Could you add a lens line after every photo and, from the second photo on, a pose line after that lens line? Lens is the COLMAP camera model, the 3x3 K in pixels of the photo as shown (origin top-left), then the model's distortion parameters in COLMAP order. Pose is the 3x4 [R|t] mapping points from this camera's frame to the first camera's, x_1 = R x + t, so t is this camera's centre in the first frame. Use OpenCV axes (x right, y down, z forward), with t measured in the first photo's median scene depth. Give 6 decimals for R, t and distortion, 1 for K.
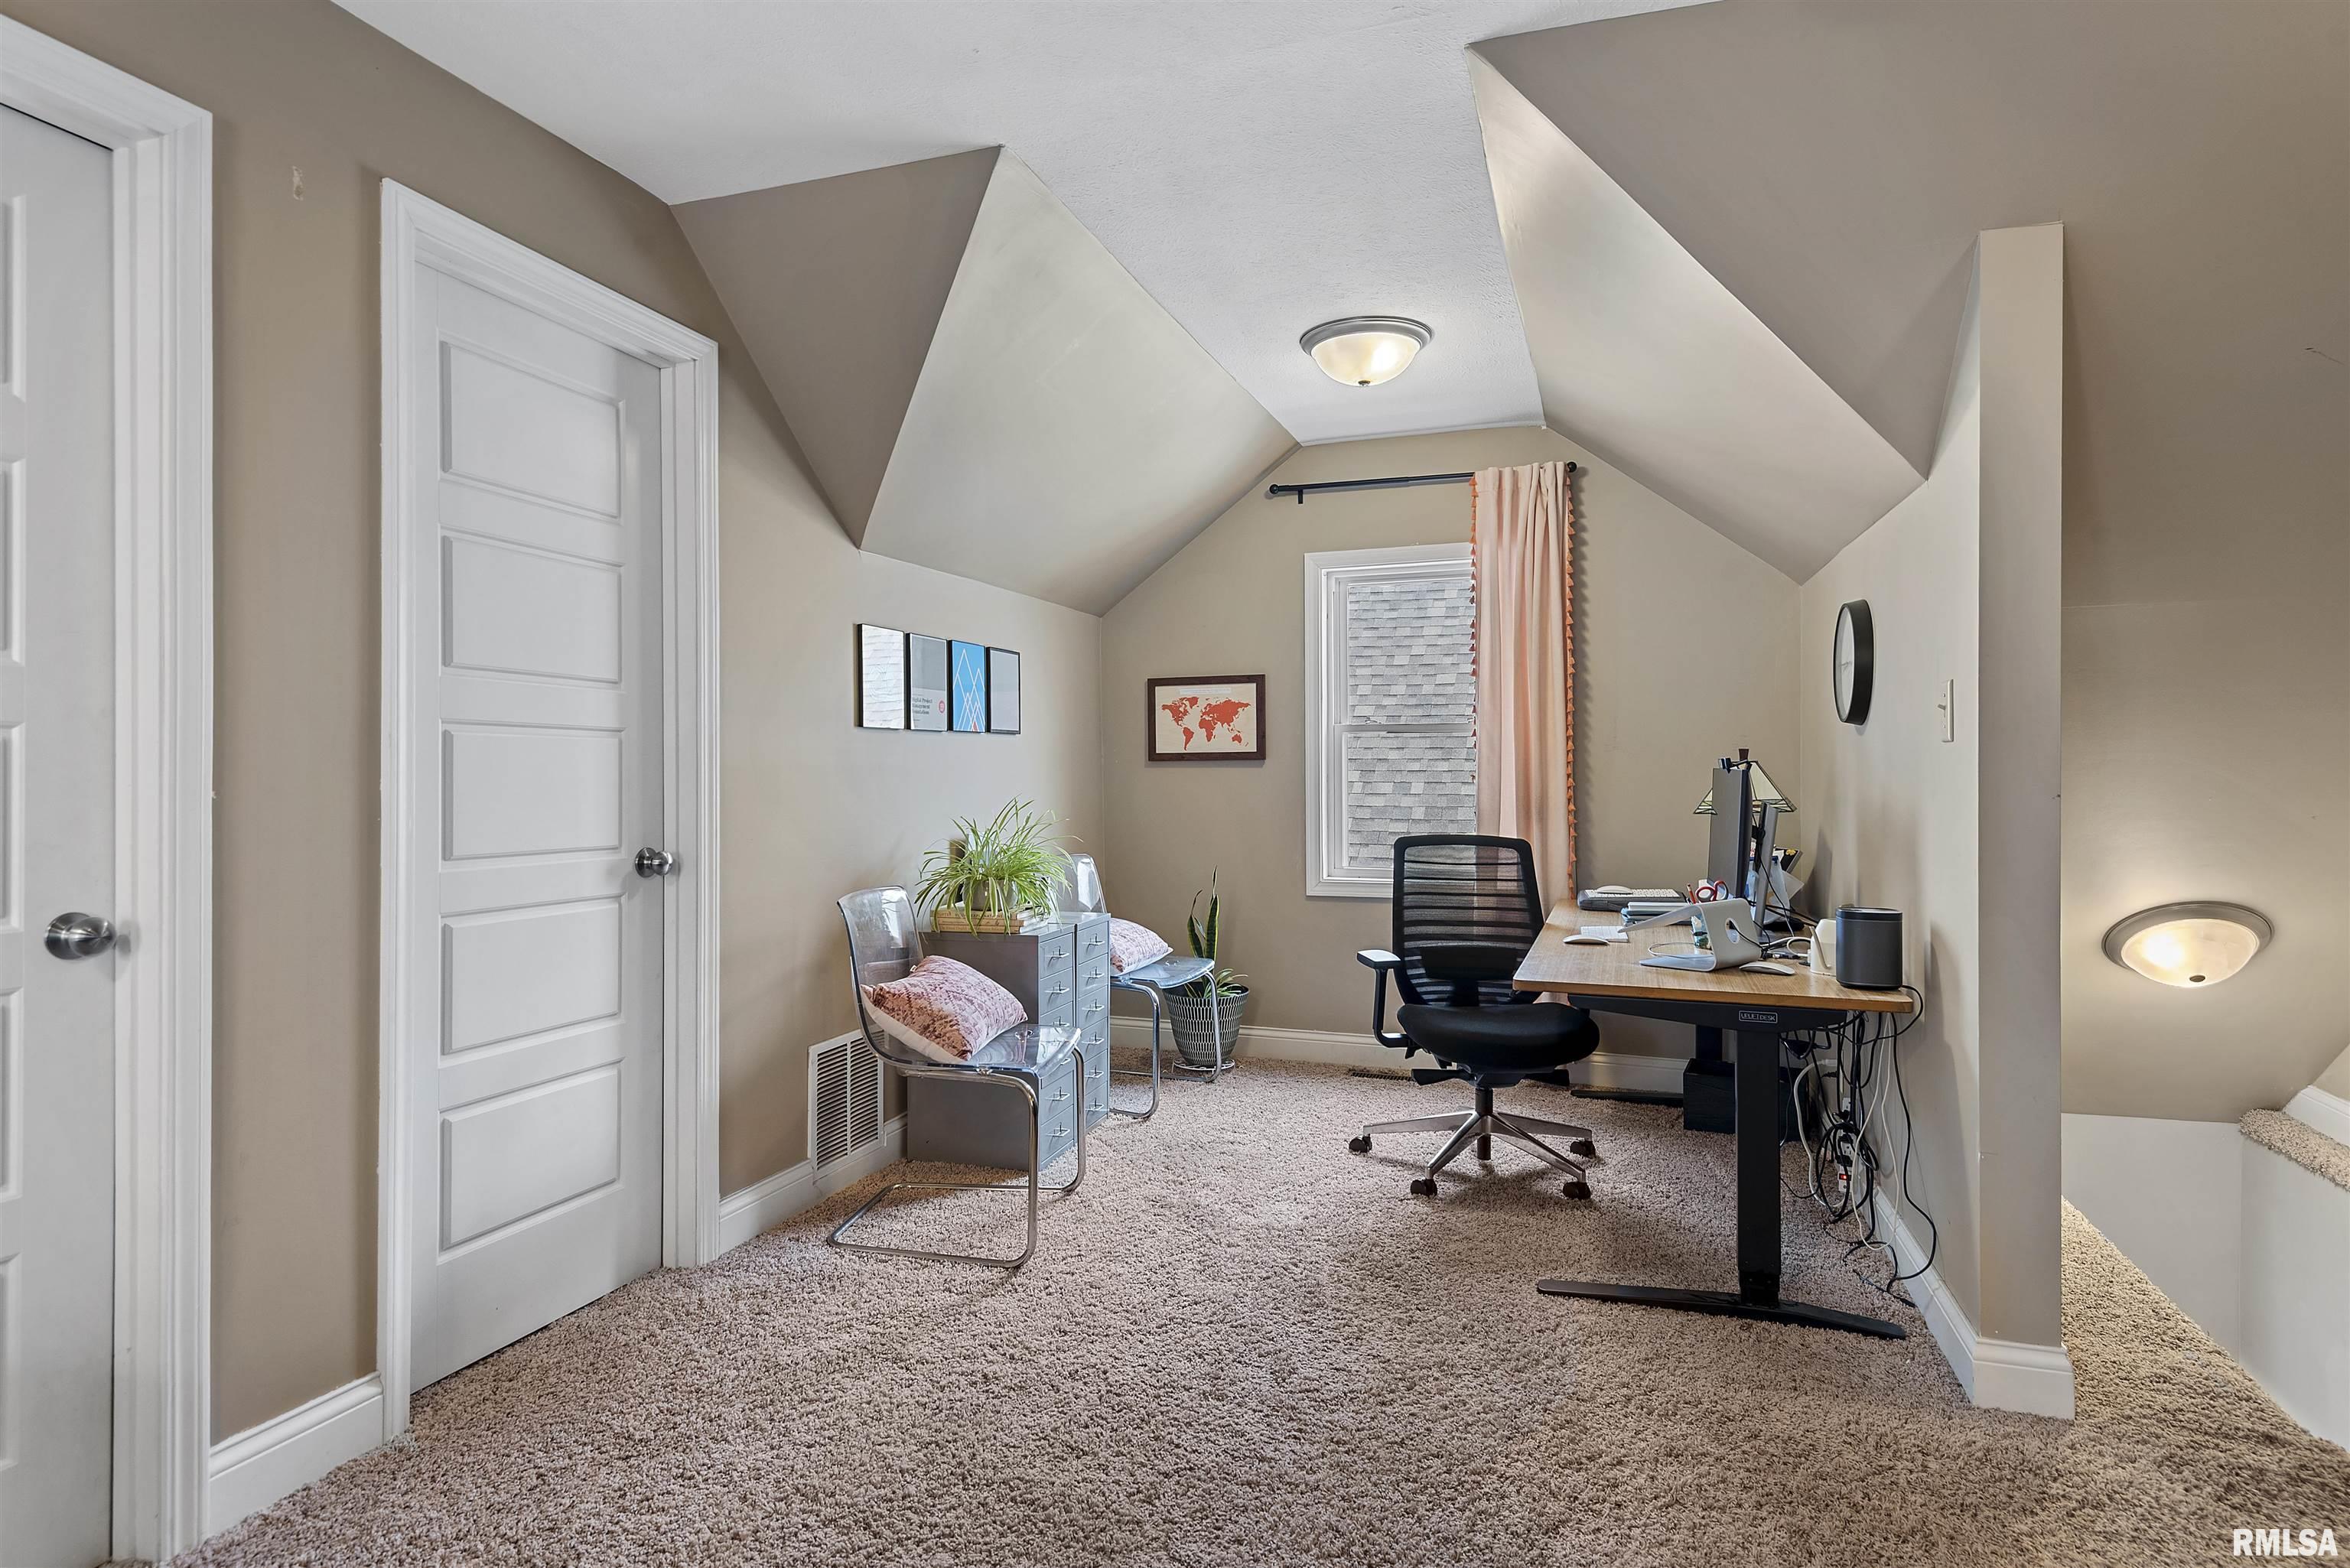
lens RADIAL K [[1265.7, 0, 1174.2], [0, 1265.7, 777.6], [0, 0, 1]] dist [0.038734, -0.020933]
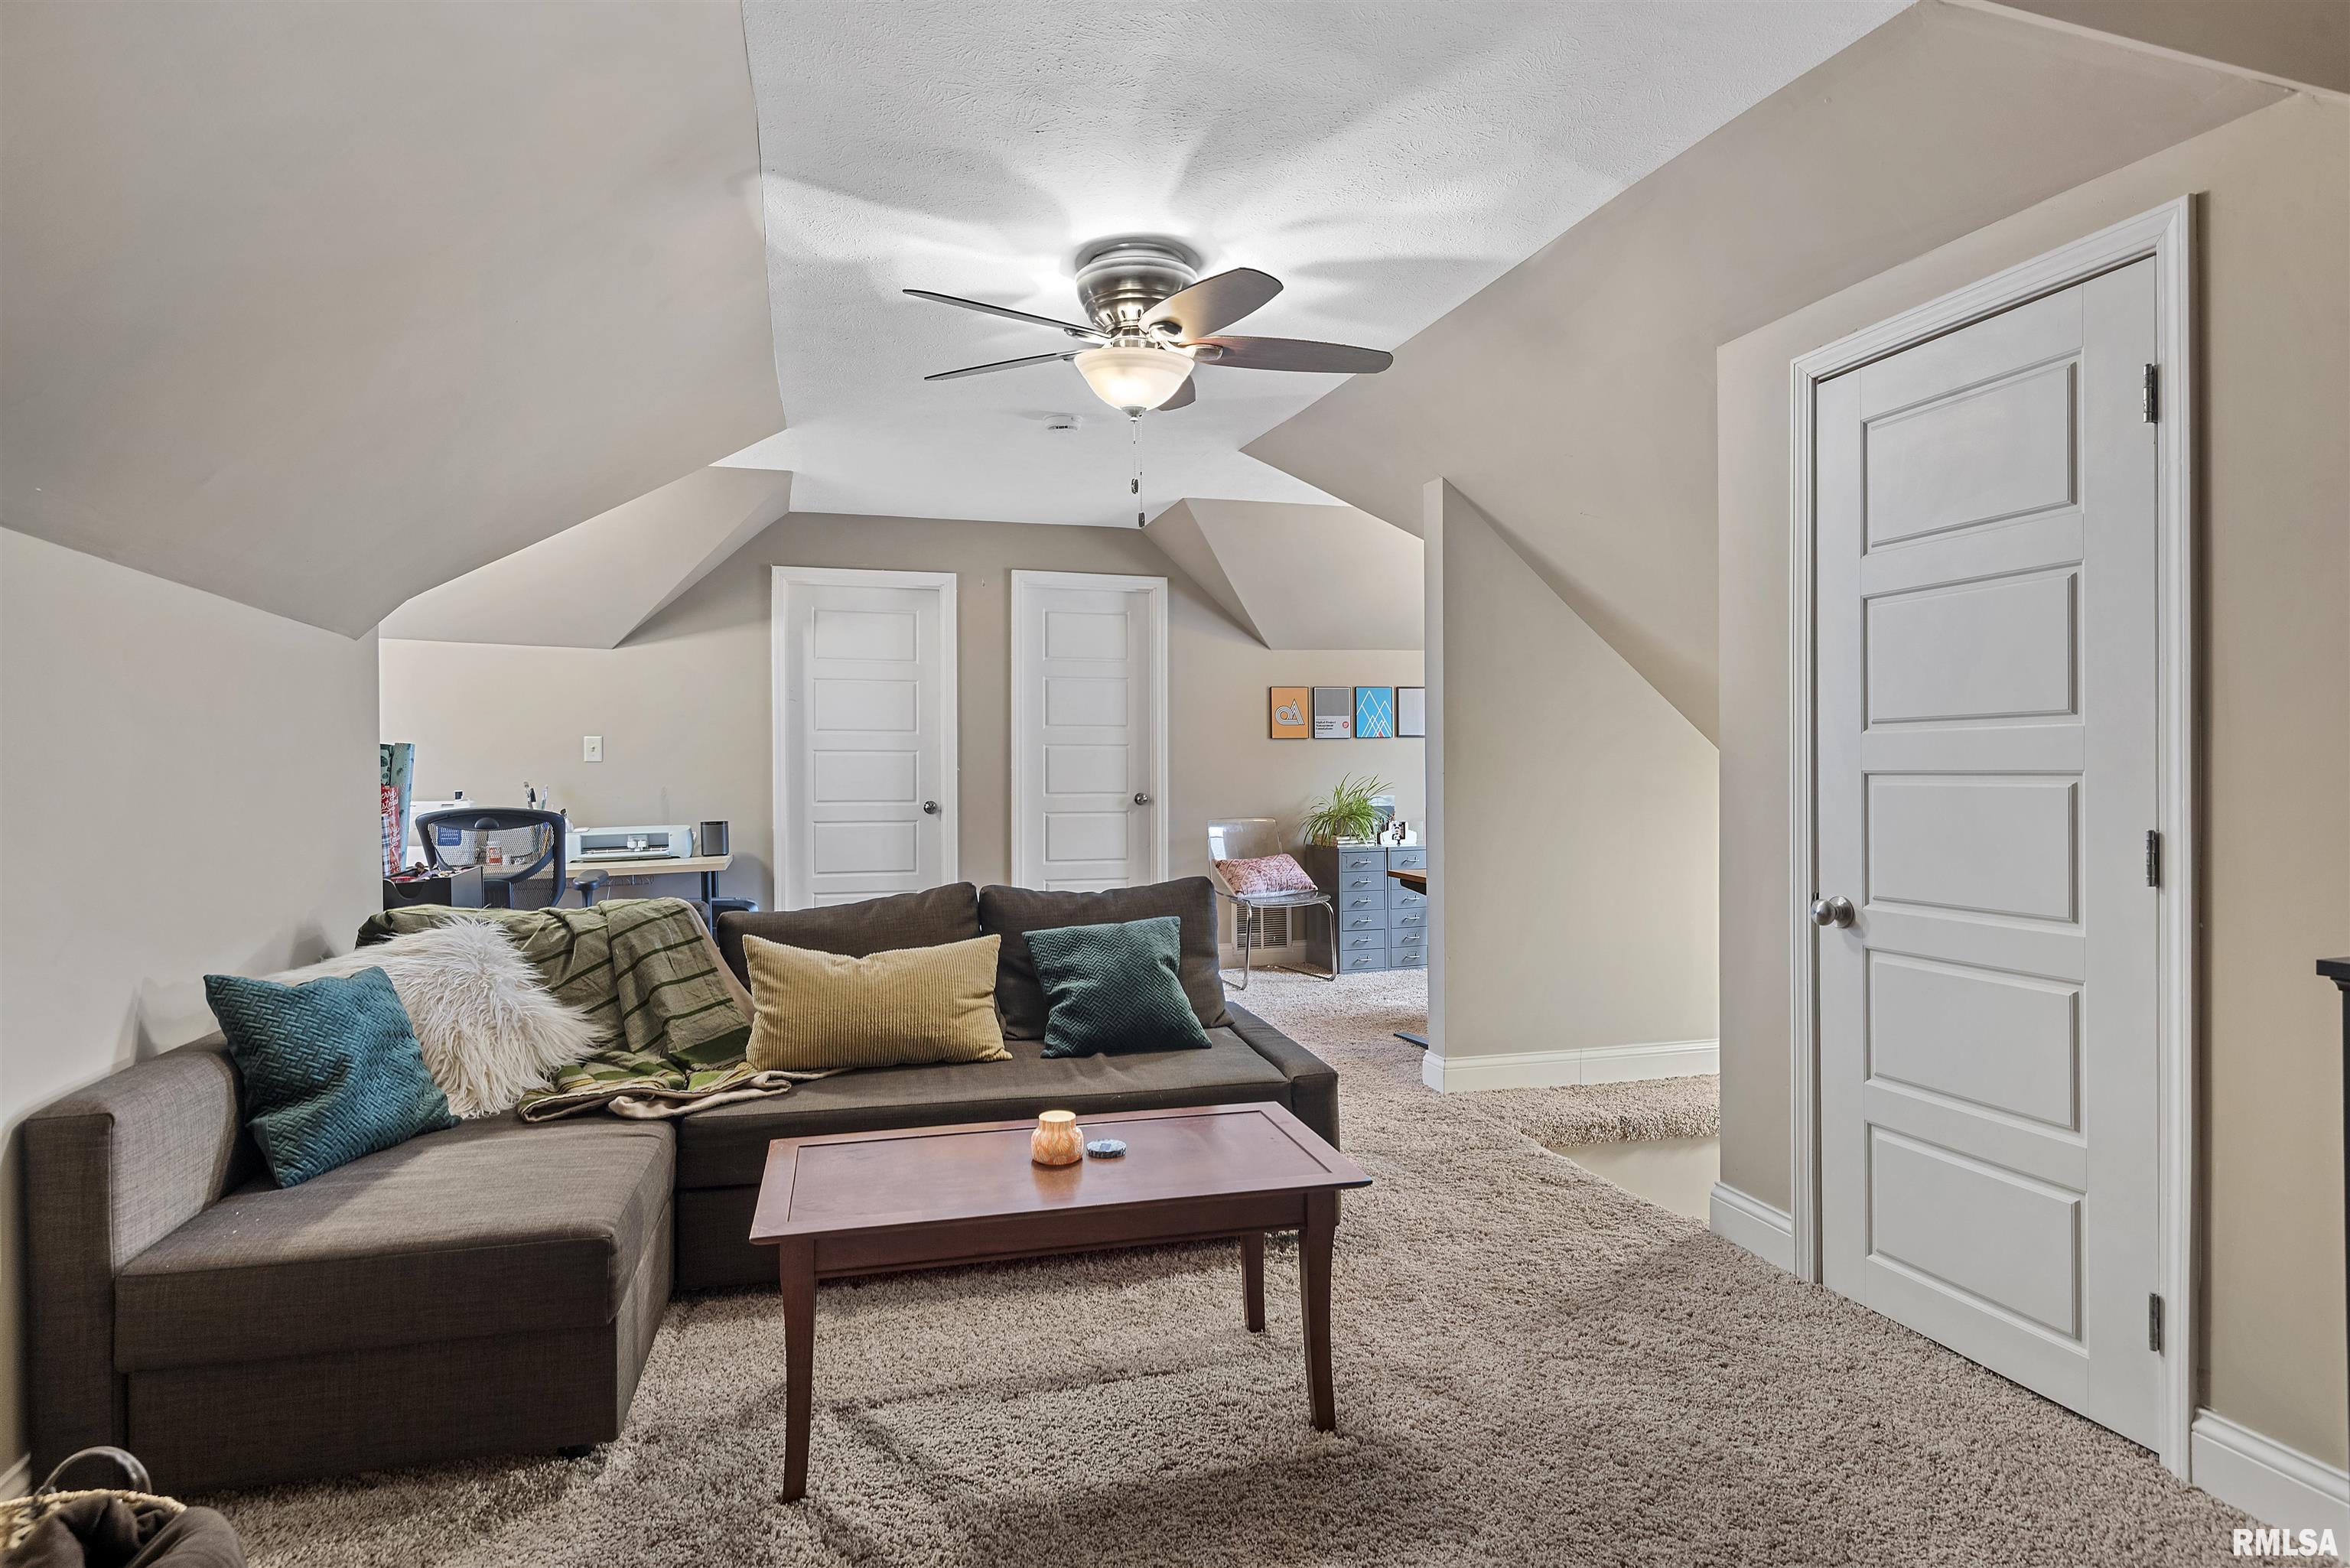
lens RADIAL K [[1265.7, 0, 1185.5], [0, 1265.7, 772.8], [0, 0, 1]] dist [0.038734, -0.020933]
pose [[0.572708, 0.010749, -0.819689, 1.572593], [0.001496, 0.999899, 0.014157, -0.017170], [0.819758, -0.009335, 0.572633, -0.301894]]
